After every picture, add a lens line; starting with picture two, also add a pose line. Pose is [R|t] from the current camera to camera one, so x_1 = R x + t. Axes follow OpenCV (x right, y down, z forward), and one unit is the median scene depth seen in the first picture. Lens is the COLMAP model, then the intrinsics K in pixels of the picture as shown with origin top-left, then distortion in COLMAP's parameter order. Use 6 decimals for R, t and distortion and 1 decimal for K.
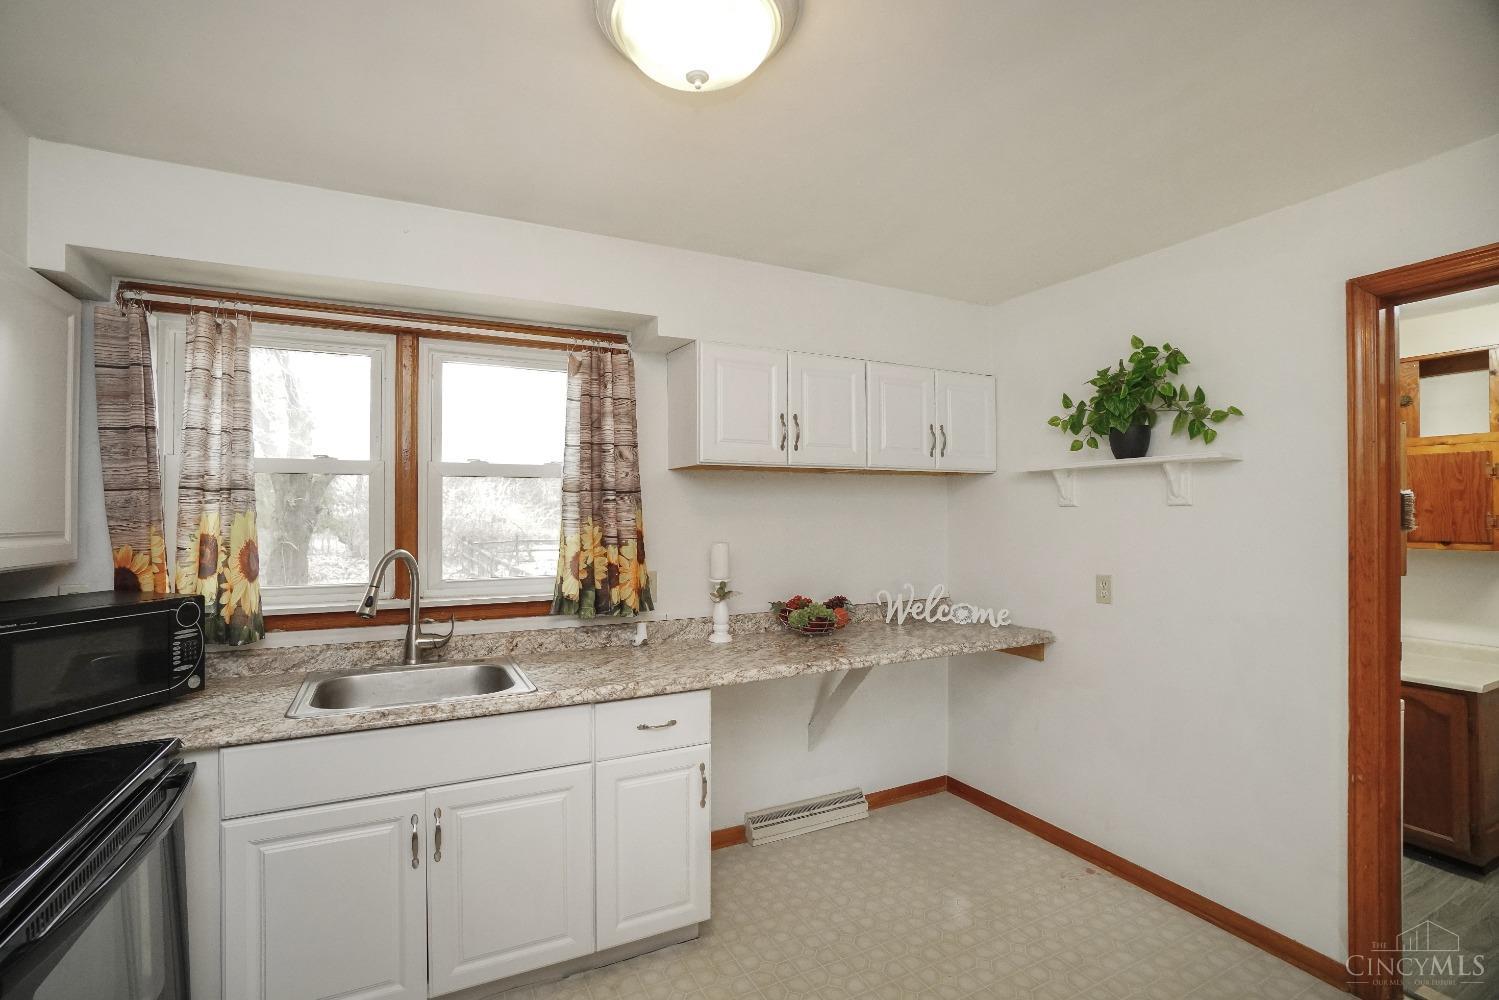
lens RADIAL K [[670.9, 0, 742.8], [0, 670.9, 504.7], [0, 0, 1]] dist [-0.019600, 0.000990]
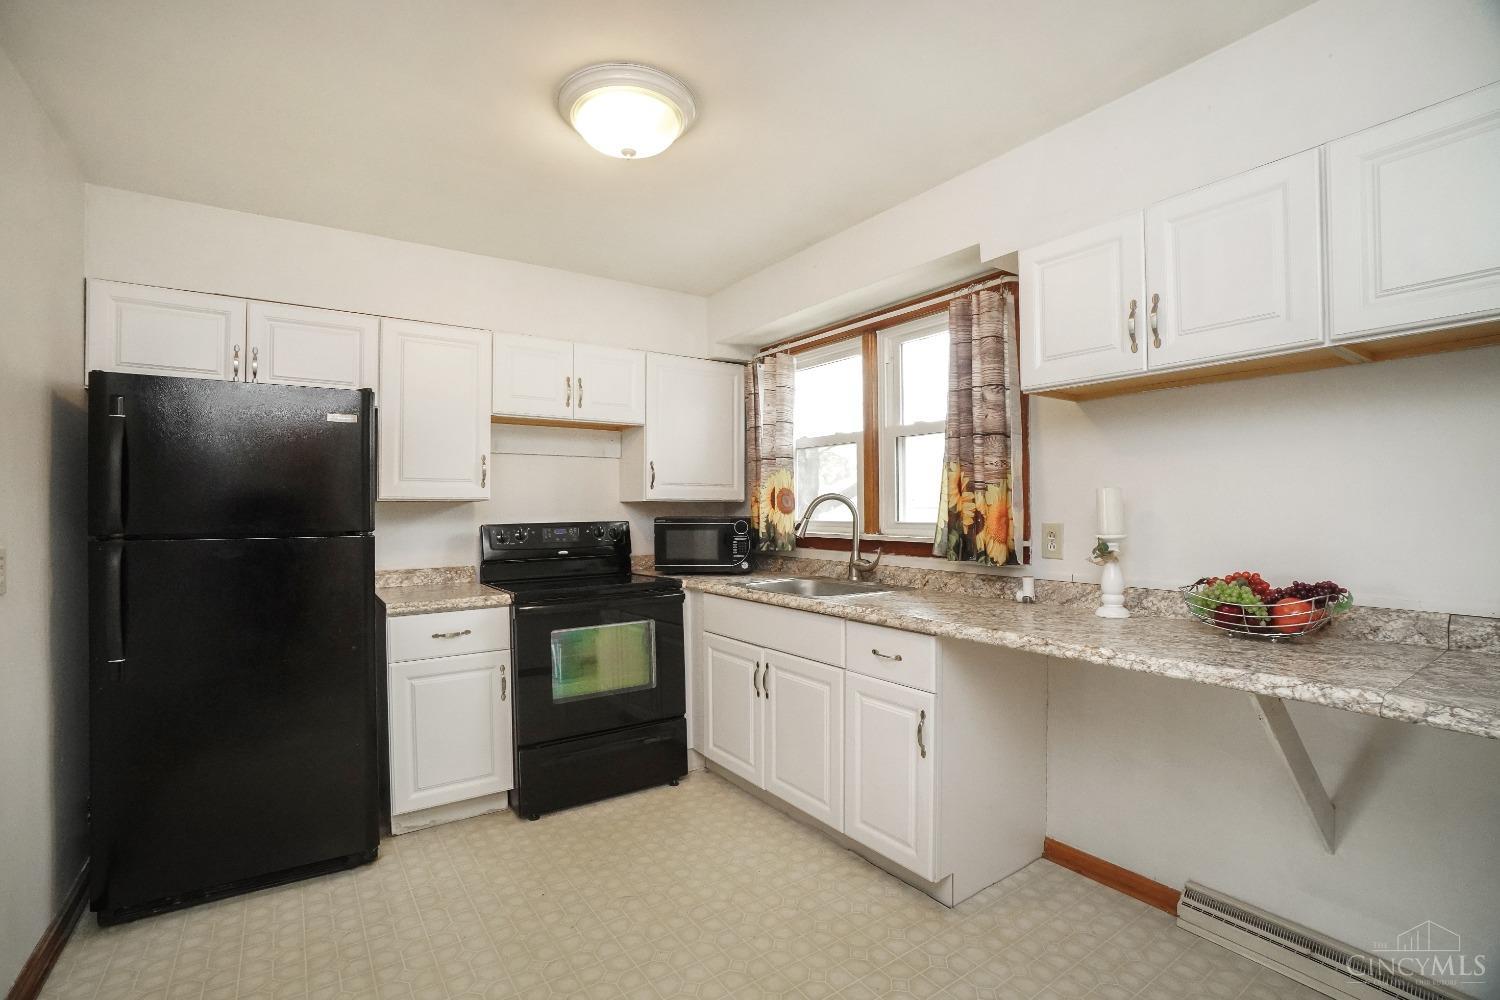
lens RADIAL K [[671.3, 0, 743.3], [0, 671.3, 504.7], [0, 0, 1]] dist [-0.019600, 0.000990]
pose [[0.154783, -0.008779, -0.987909, 0.715774], [0.014079, 0.999879, -0.006680, 0.083158], [0.987848, -0.012875, 0.154888, 0.516957]]
